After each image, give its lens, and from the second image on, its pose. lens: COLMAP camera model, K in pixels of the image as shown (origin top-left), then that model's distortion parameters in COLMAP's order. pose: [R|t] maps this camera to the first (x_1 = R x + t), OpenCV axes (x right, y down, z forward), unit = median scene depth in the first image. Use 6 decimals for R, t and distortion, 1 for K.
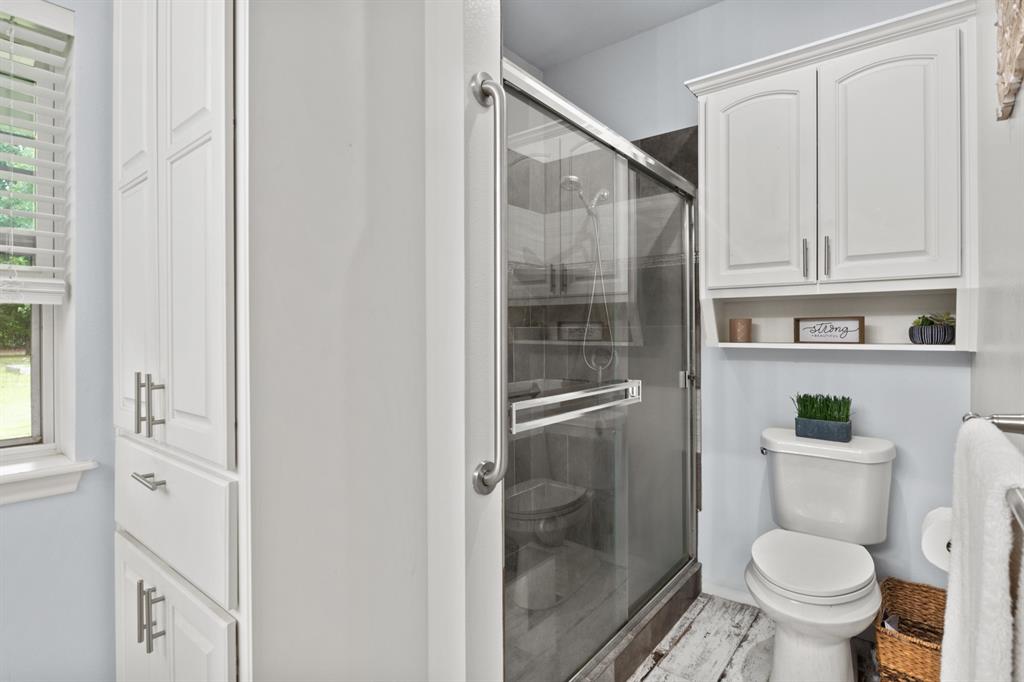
lens RADIAL K [[513.6, 0, 515.8], [0, 513.6, 336.3], [0, 0, 1]] dist [-0.006636, 0.000608]
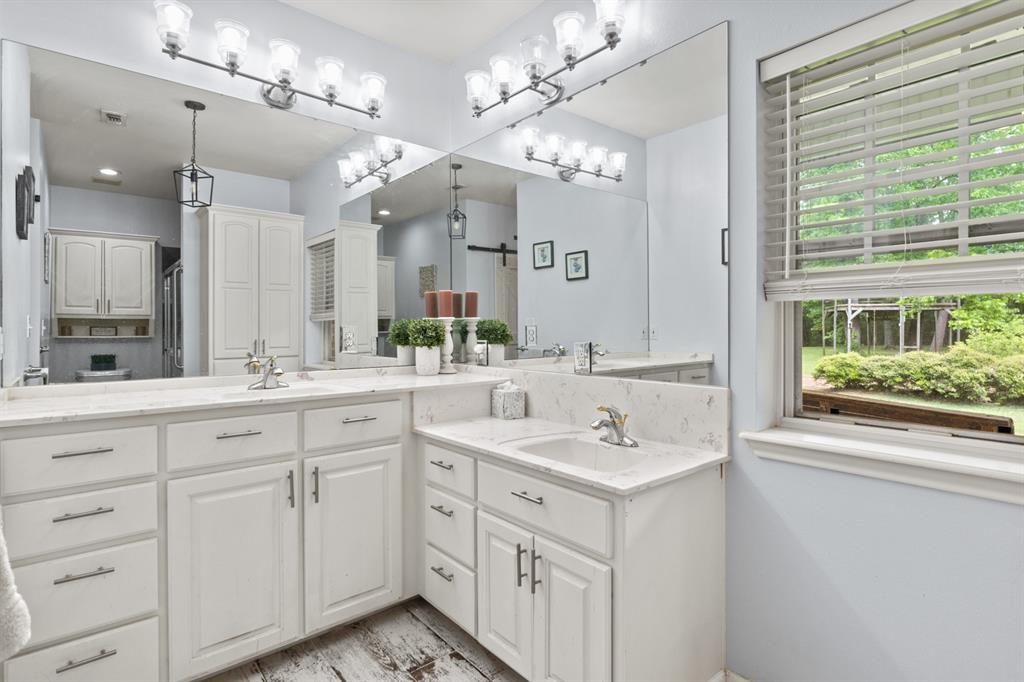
lens RADIAL K [[513.6, 0, 516.2], [0, 513.6, 338.0], [0, 0, 1]] dist [-0.006636, 0.000608]
pose [[0.185560, 0.003199, 0.982628, -1.691441], [0.003100, 0.999988, -0.003841, 0.041816], [-0.982628, 0.003759, 0.185548, -1.700037]]
